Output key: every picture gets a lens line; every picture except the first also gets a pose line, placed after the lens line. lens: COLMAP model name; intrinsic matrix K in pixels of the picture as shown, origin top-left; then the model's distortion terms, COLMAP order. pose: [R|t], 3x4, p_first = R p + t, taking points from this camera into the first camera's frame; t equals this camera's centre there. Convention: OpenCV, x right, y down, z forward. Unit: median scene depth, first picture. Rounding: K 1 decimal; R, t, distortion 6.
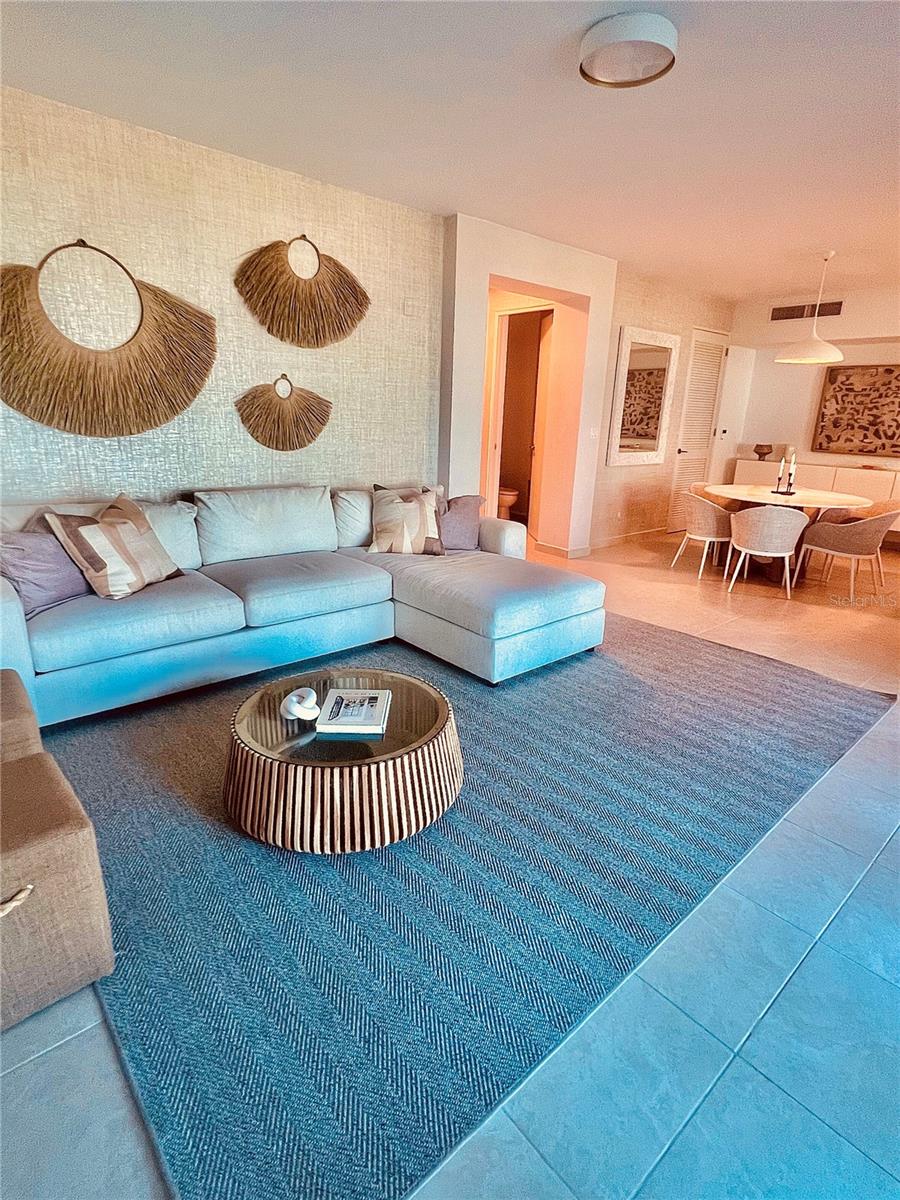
lens RADIAL K [[615.5, 0, 449.6], [0, 615.5, 599.9], [0, 0, 1]] dist [0.000371, 0.000052]
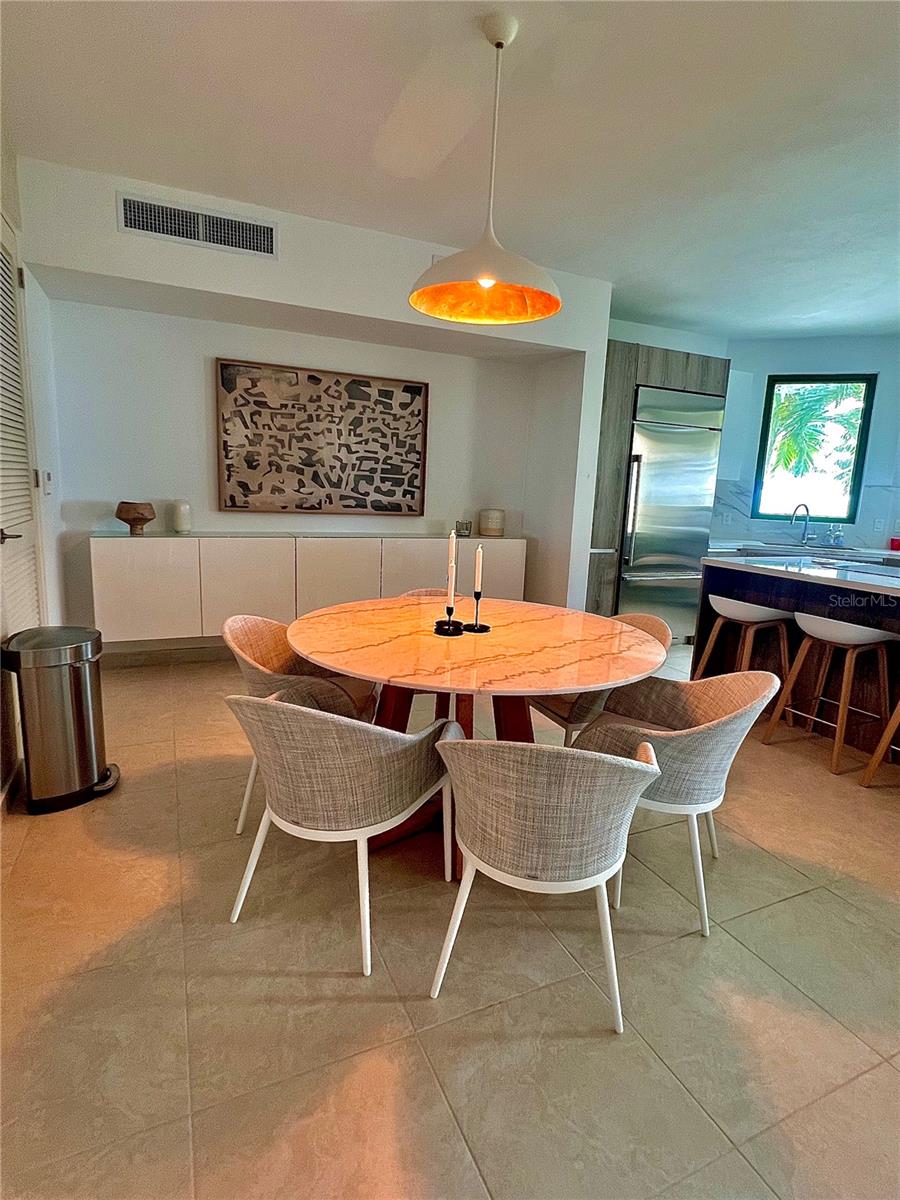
lens RADIAL K [[615.5, 0, 448.8], [0, 615.5, 600.9], [0, 0, 1]] dist [0.000371, 0.000052]
pose [[0.278688, -0.192453, 0.940901, 0.122719], [0.254795, 0.959423, 0.120773, -0.190842], [-0.925966, 0.206079, 0.316416, 0.697653]]
